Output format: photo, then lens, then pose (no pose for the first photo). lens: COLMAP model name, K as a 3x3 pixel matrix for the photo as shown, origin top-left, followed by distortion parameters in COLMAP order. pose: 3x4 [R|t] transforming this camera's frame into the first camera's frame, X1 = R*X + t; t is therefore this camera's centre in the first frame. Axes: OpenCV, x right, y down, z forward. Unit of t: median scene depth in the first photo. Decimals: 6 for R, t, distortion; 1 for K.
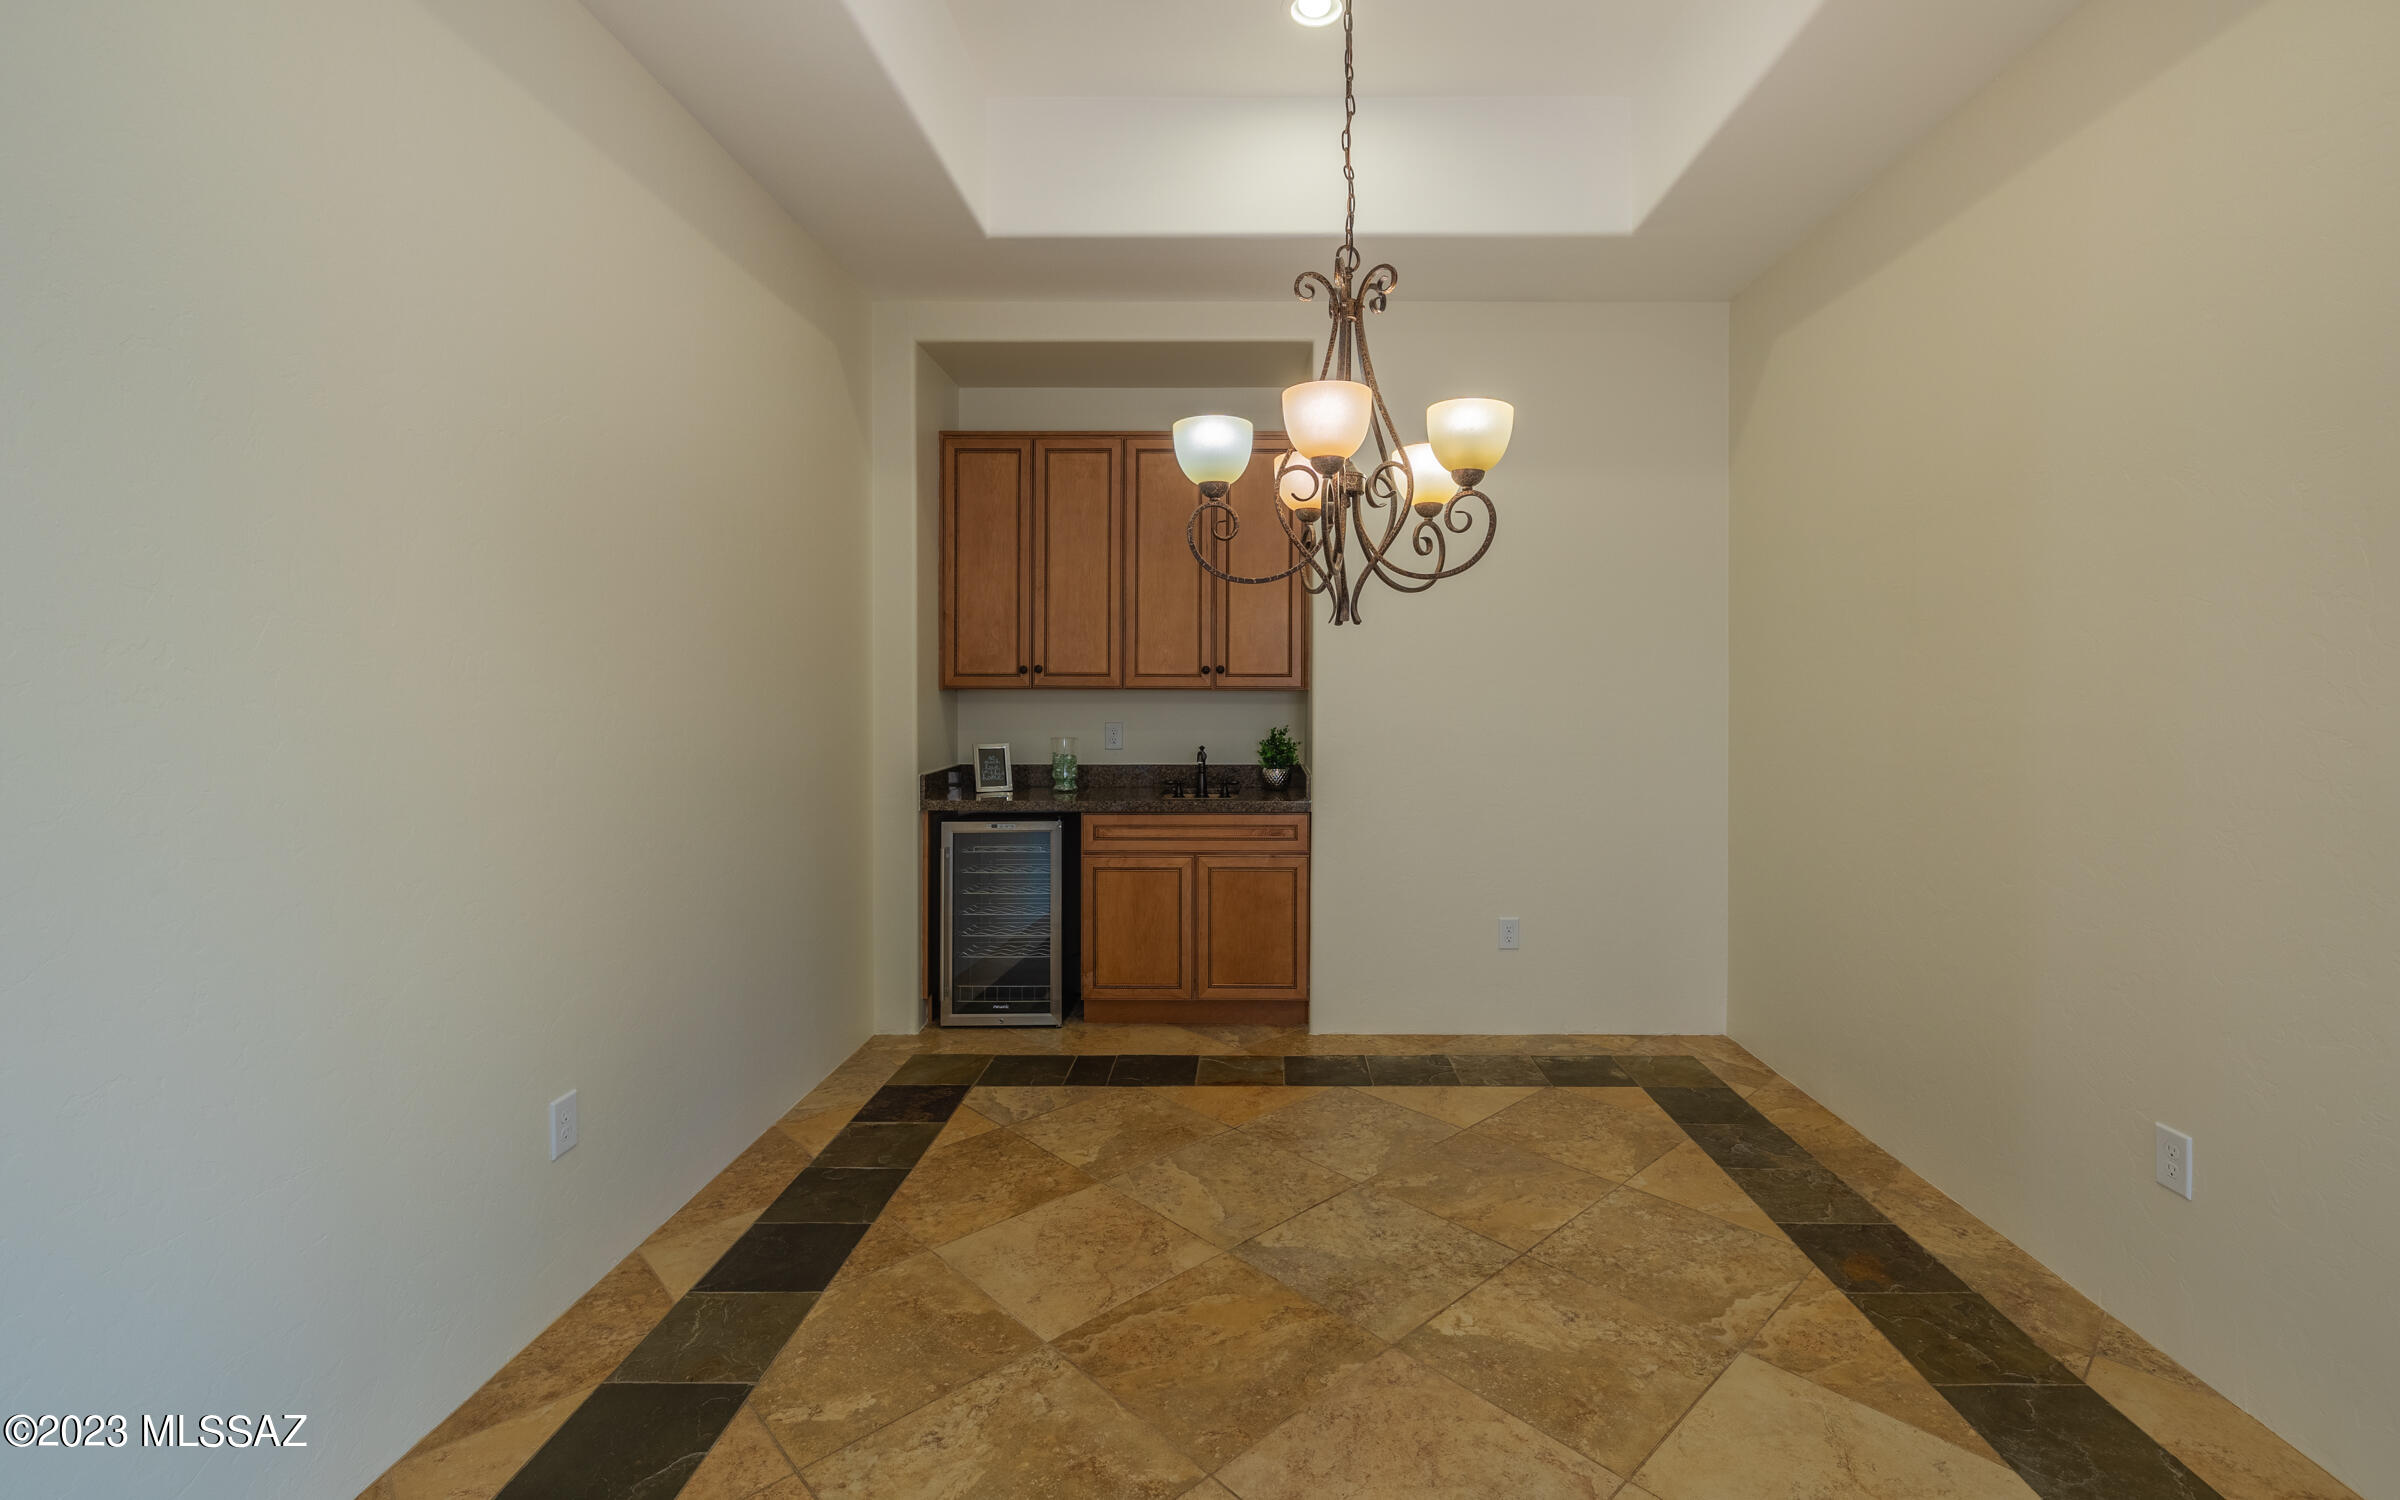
lens RADIAL K [[1016.3, 0, 1256.9], [0, 1016.3, 693.9], [0, 0, 1]] dist [-0.003316, 0.000441]
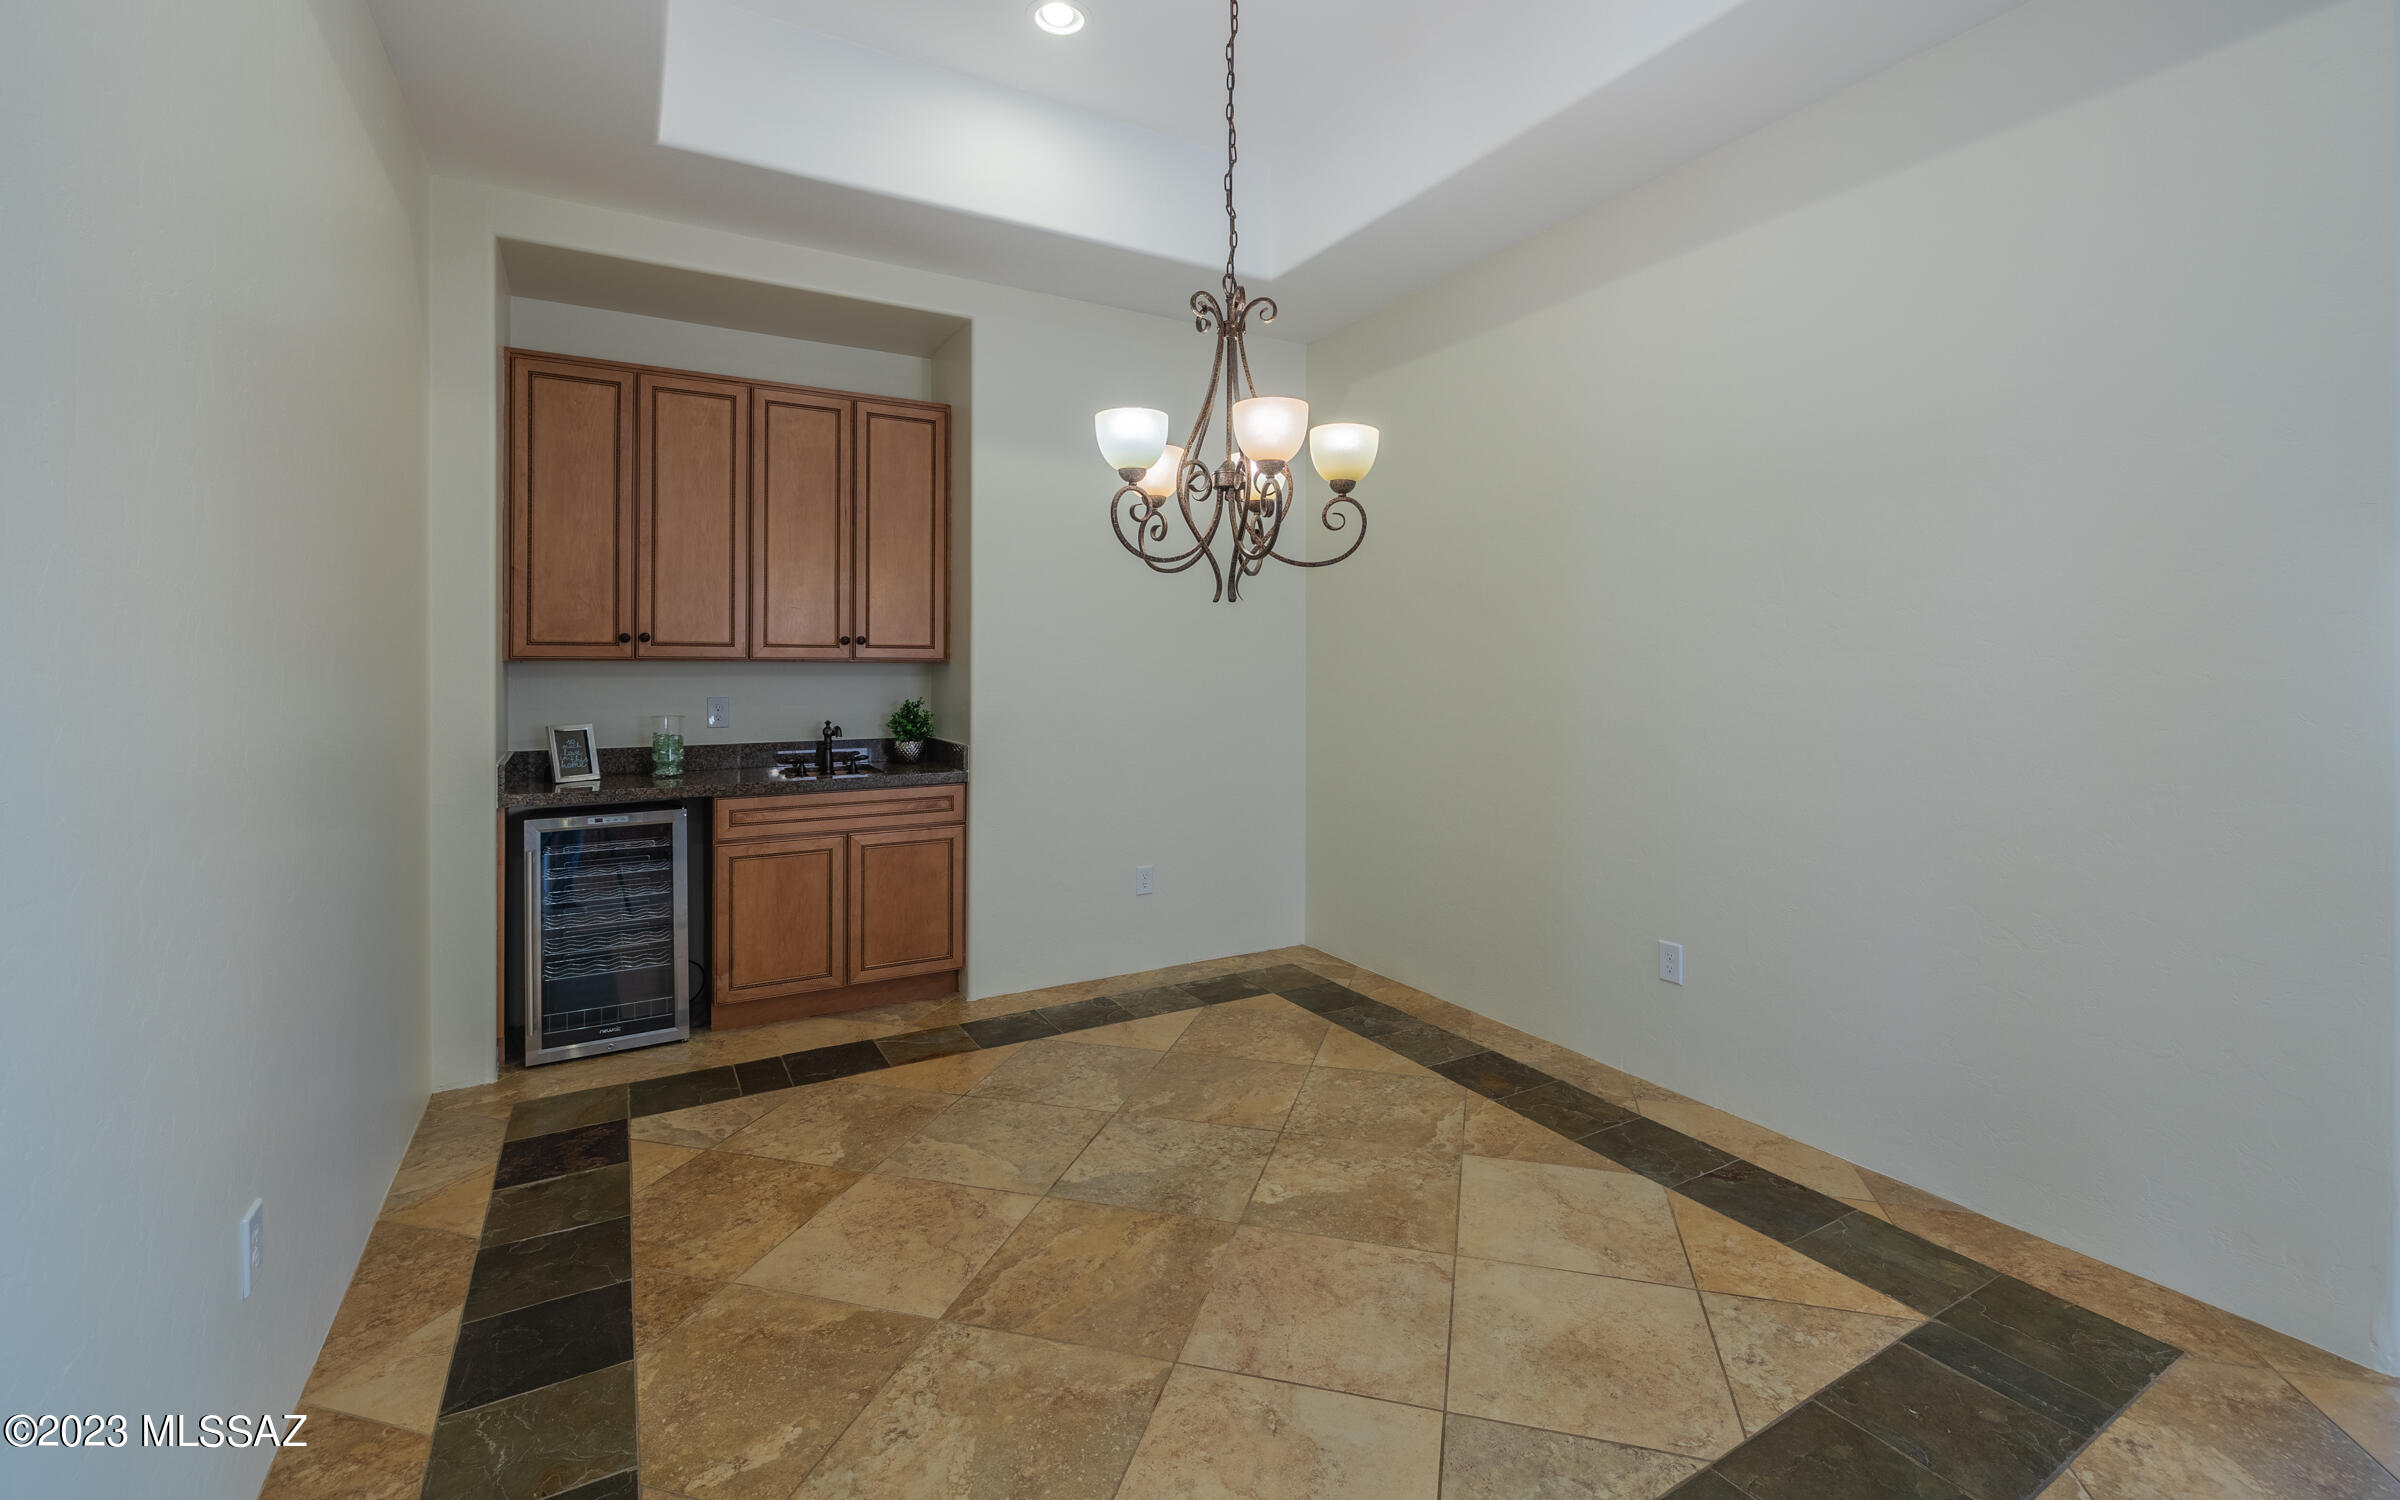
lens RADIAL K [[1016.3, 0, 1185.7], [0, 1016.3, 666.2], [0, 0, 1]] dist [-0.003316, 0.000441]
pose [[0.863936, -0.000904, 0.503601, -0.335575], [0.002751, 0.999992, -0.002924, 0.005401], [-0.503594, 0.003911, 0.863932, 0.016580]]
